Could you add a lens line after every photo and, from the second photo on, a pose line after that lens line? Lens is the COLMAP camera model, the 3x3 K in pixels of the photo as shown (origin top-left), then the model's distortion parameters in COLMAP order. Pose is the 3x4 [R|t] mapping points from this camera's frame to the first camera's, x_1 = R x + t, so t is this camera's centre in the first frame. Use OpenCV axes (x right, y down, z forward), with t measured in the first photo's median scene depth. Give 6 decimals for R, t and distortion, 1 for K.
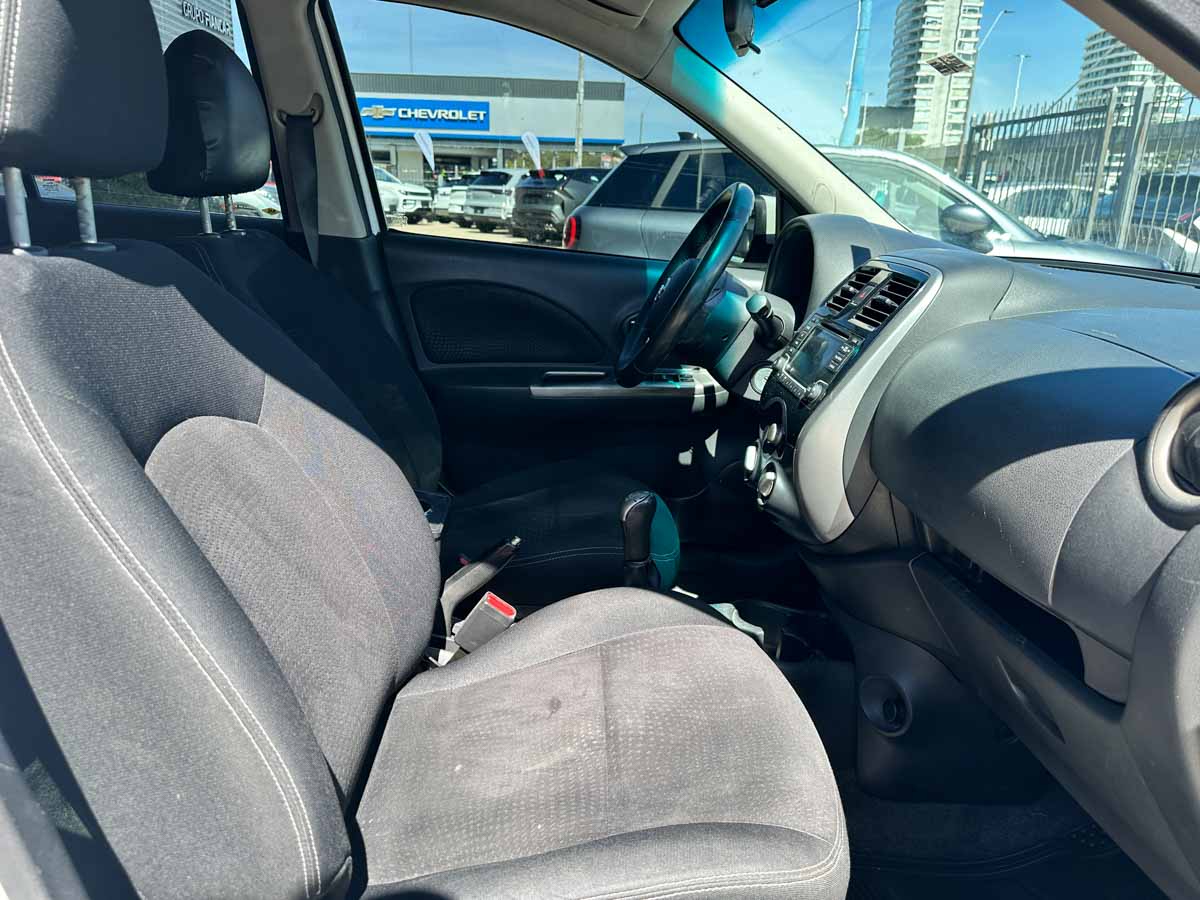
lens RADIAL K [[861.5, 0, 580.9], [0, 861.5, 465.7], [0, 0, 1]] dist [0.070923, -0.078593]
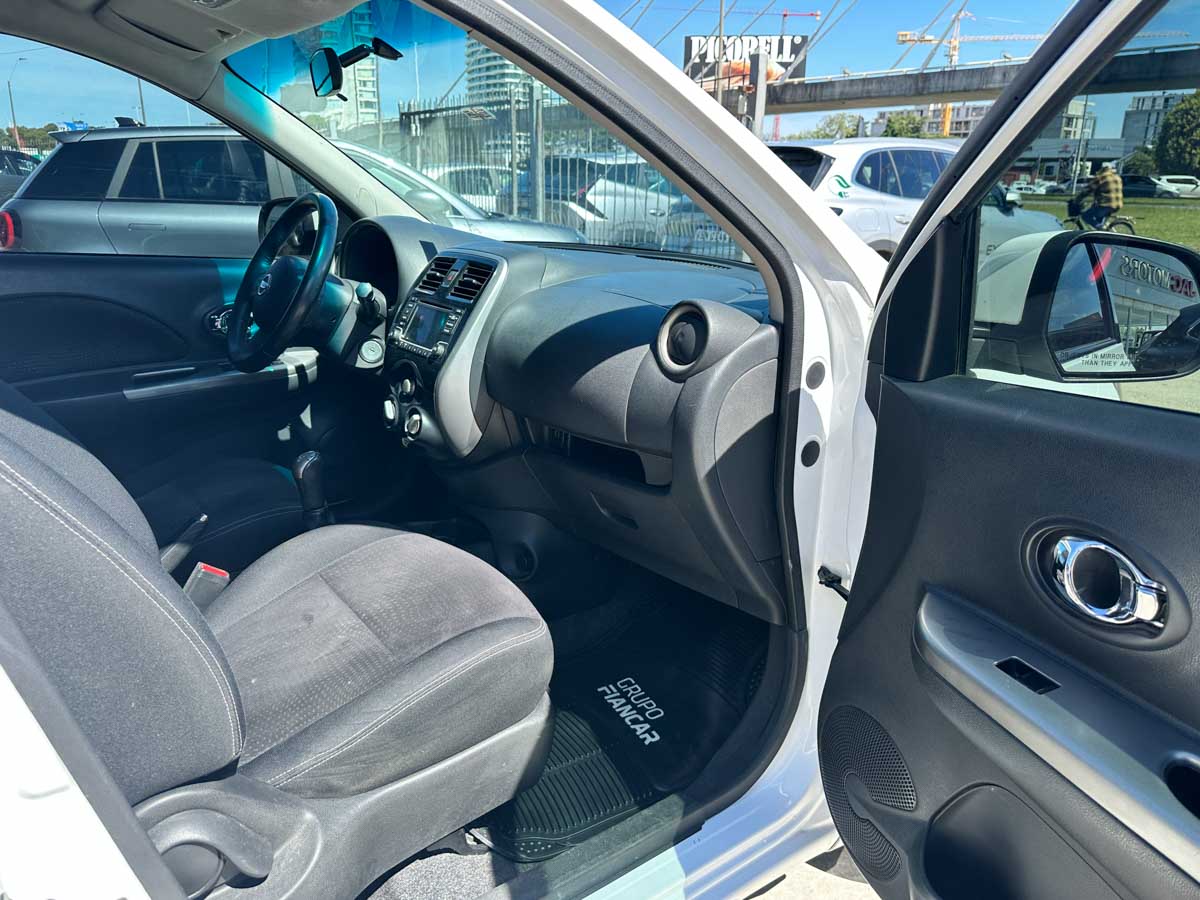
lens RADIAL K [[861.5, 0, 580.9], [0, 861.5, 465.7], [0, 0, 1]] dist [0.070923, -0.078593]
pose [[0.824418, -0.203049, 0.528305, -0.278449], [0.191170, 0.978473, 0.077747, 0.028409], [-0.532719, 0.036900, 0.845488, -0.257644]]
